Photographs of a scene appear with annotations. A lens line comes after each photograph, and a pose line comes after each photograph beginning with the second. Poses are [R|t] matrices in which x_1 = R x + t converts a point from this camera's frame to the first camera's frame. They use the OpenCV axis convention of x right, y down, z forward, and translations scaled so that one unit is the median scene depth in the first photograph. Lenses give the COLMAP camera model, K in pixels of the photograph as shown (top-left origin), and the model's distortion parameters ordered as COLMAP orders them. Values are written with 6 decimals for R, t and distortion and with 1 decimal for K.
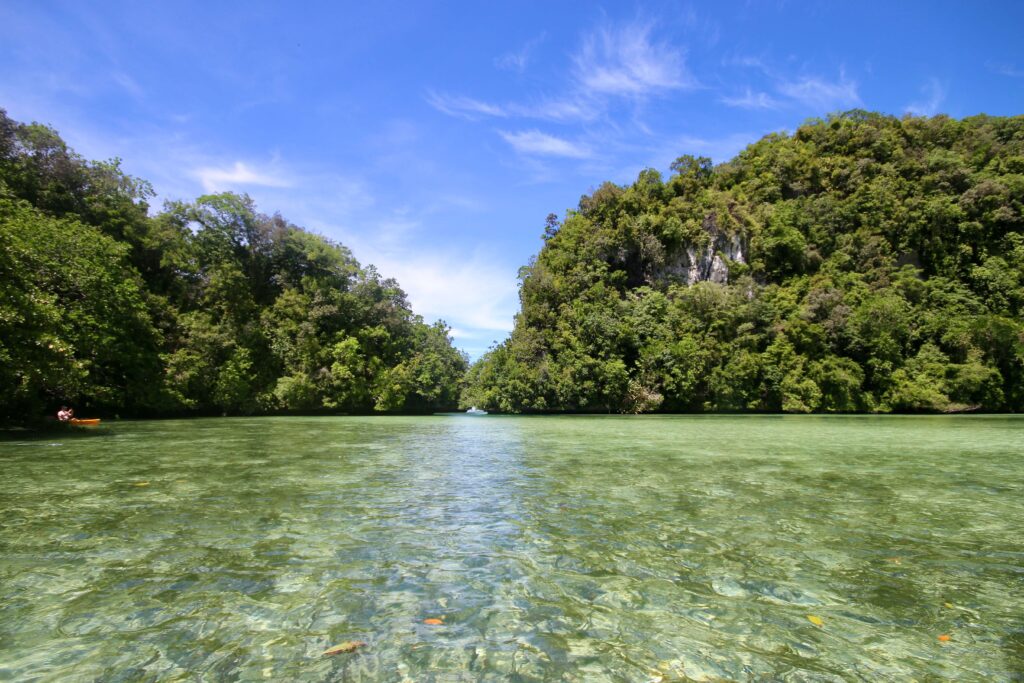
lens RADIAL K [[527.0, 0, 512.0], [0, 527.0, 341.5], [0, 0, 1]] dist [0.013418, -0.014265]
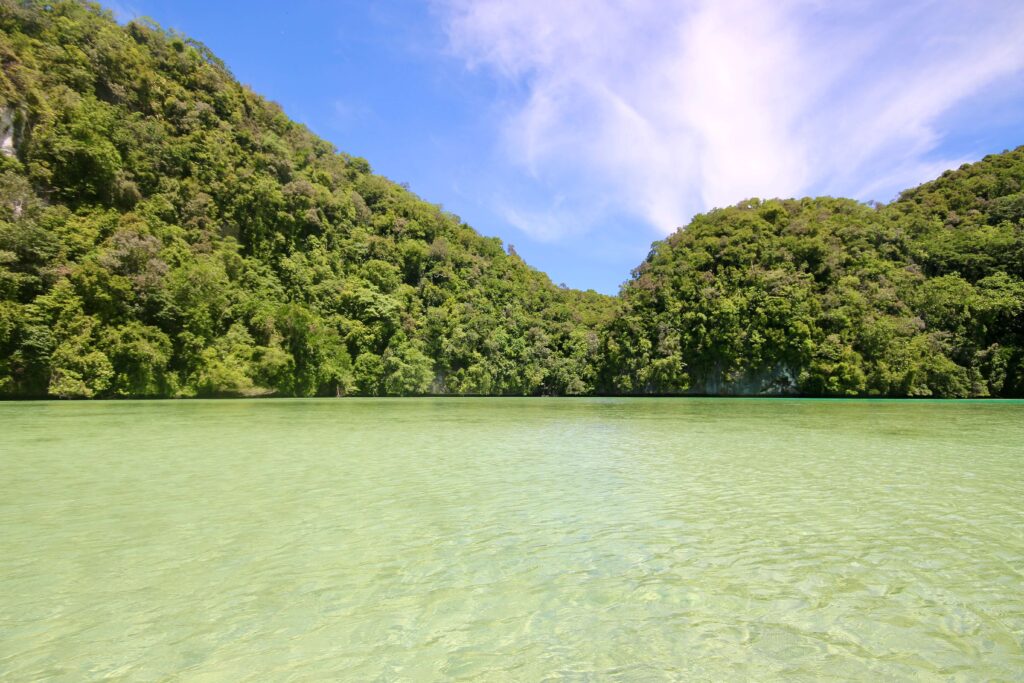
lens RADIAL K [[527.0, 0, 512.0], [0, 527.0, 341.5], [0, 0, 1]] dist [0.013418, -0.014265]
pose [[0.354333, 0.091932, 0.930590, 0.087084], [-0.122168, 0.991178, -0.051401, 0.025245], [-0.927105, -0.095475, 0.362438, 0.206521]]
